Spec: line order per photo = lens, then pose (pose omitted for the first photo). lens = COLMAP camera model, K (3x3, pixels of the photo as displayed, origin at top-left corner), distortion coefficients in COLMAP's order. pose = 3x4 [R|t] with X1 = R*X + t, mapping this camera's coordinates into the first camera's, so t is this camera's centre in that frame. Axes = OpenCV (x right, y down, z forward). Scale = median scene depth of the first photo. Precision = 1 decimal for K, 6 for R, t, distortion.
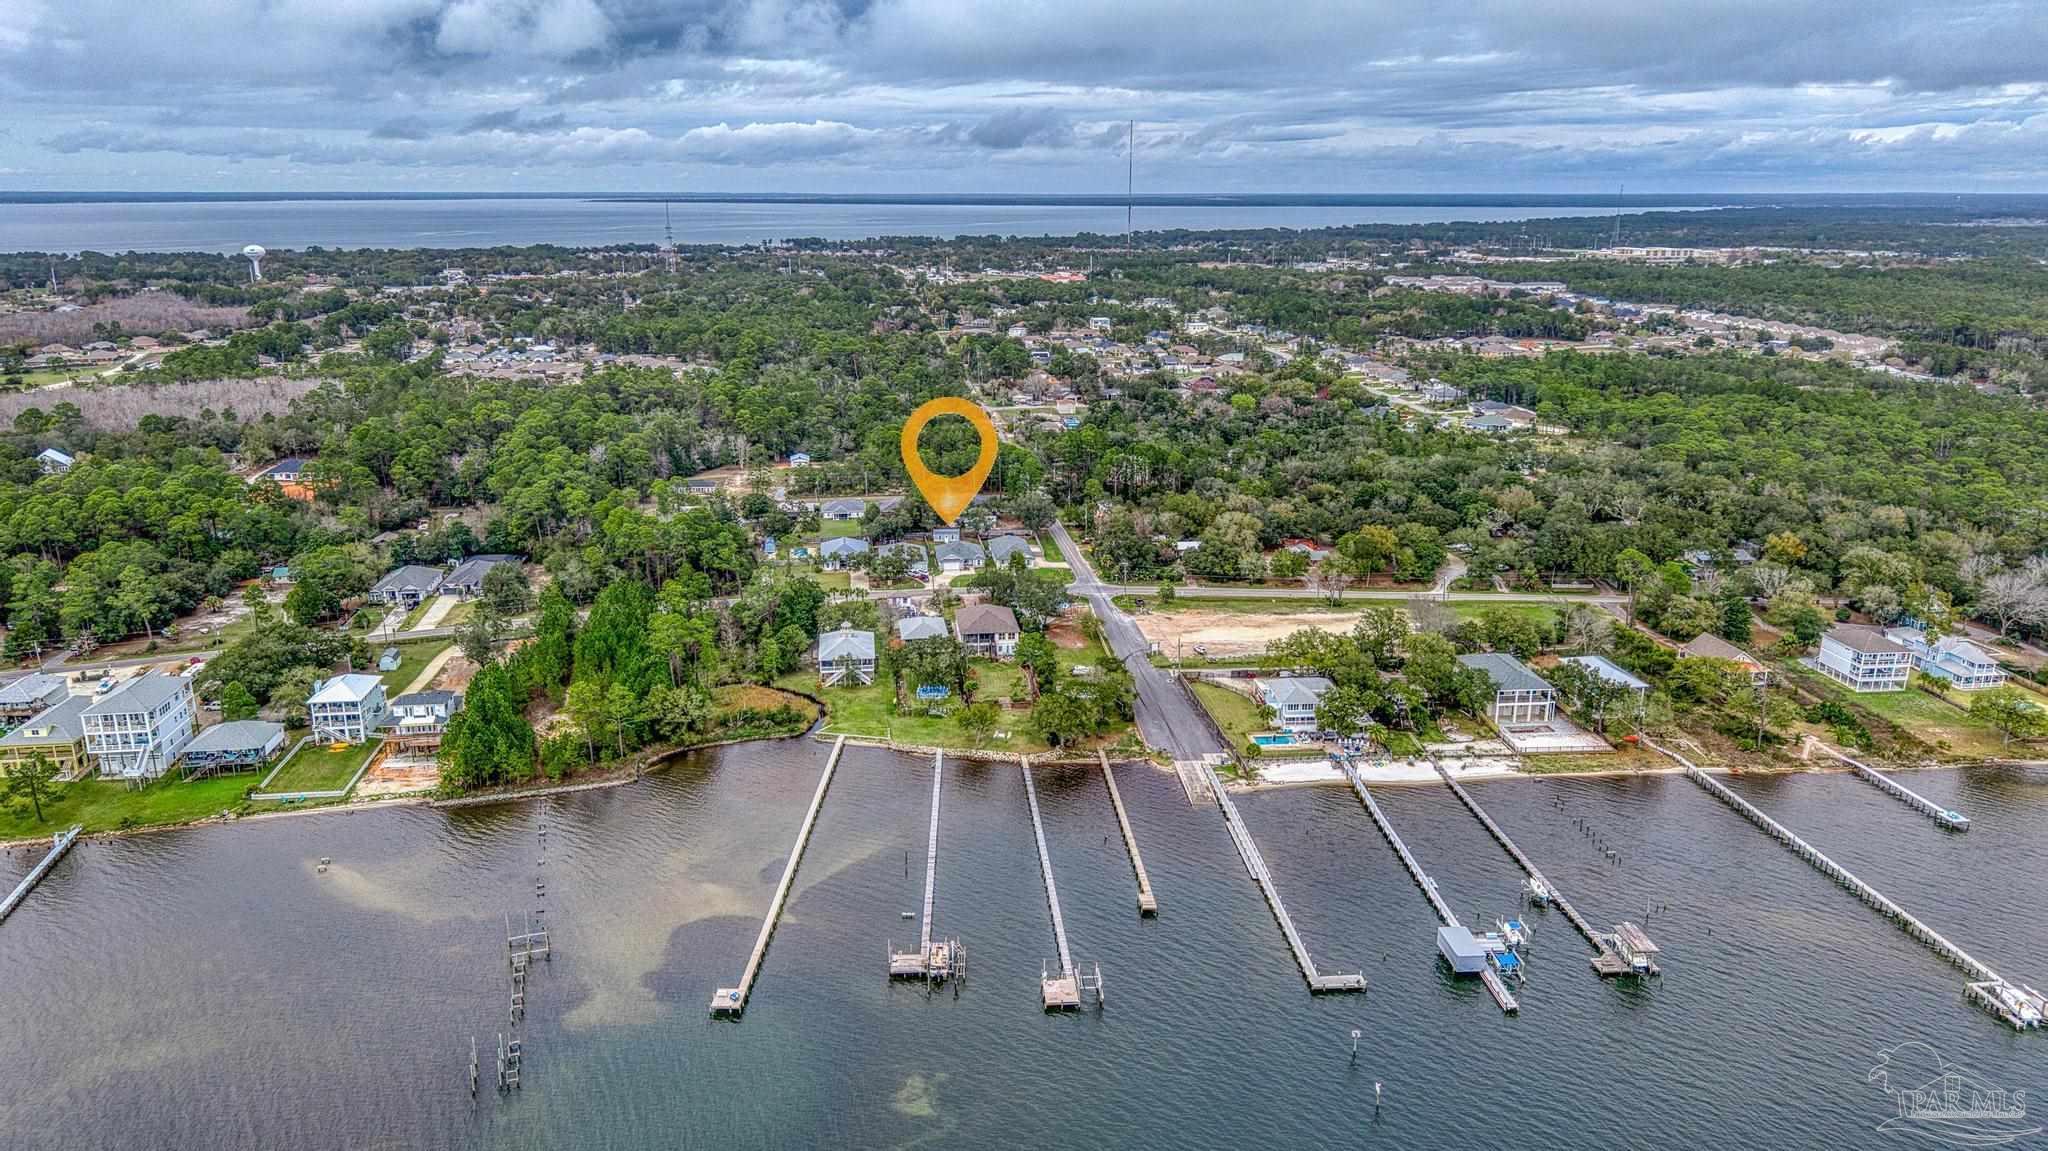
lens RADIAL K [[1381.7, 0, 1022.0], [0, 1381.7, 575.7], [0, 0, 1]] dist [0.005337, -0.009645]
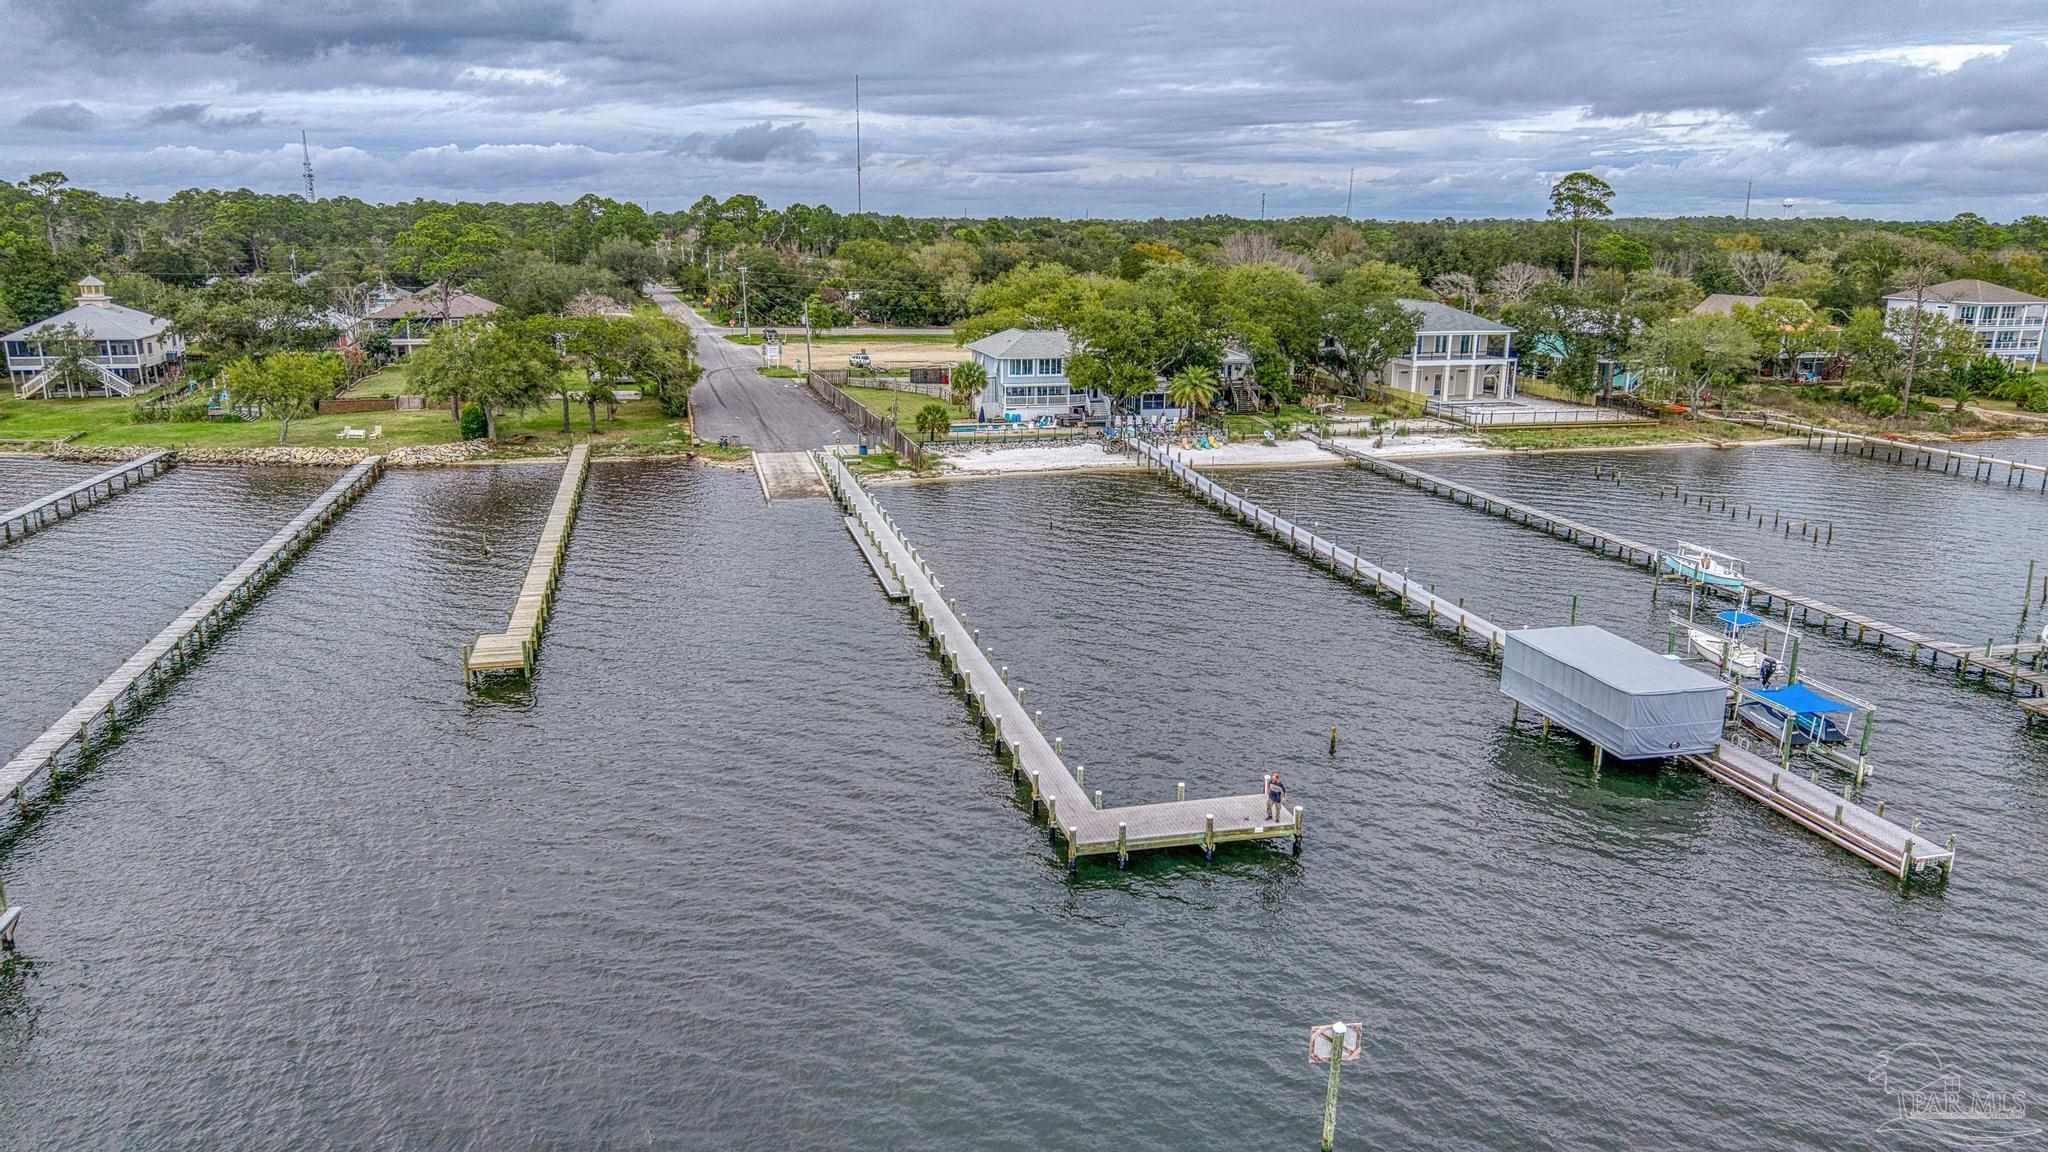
lens RADIAL K [[1381.7, 0, 1024.5], [0, 1381.7, 575.0], [0, 0, 1]] dist [0.005337, -0.009645]
pose [[0.984242, -0.037298, 0.172848, 0.118976], [0.039510, 0.999175, -0.009373, 0.183769], [-0.172356, 0.016054, 0.984904, 0.561519]]
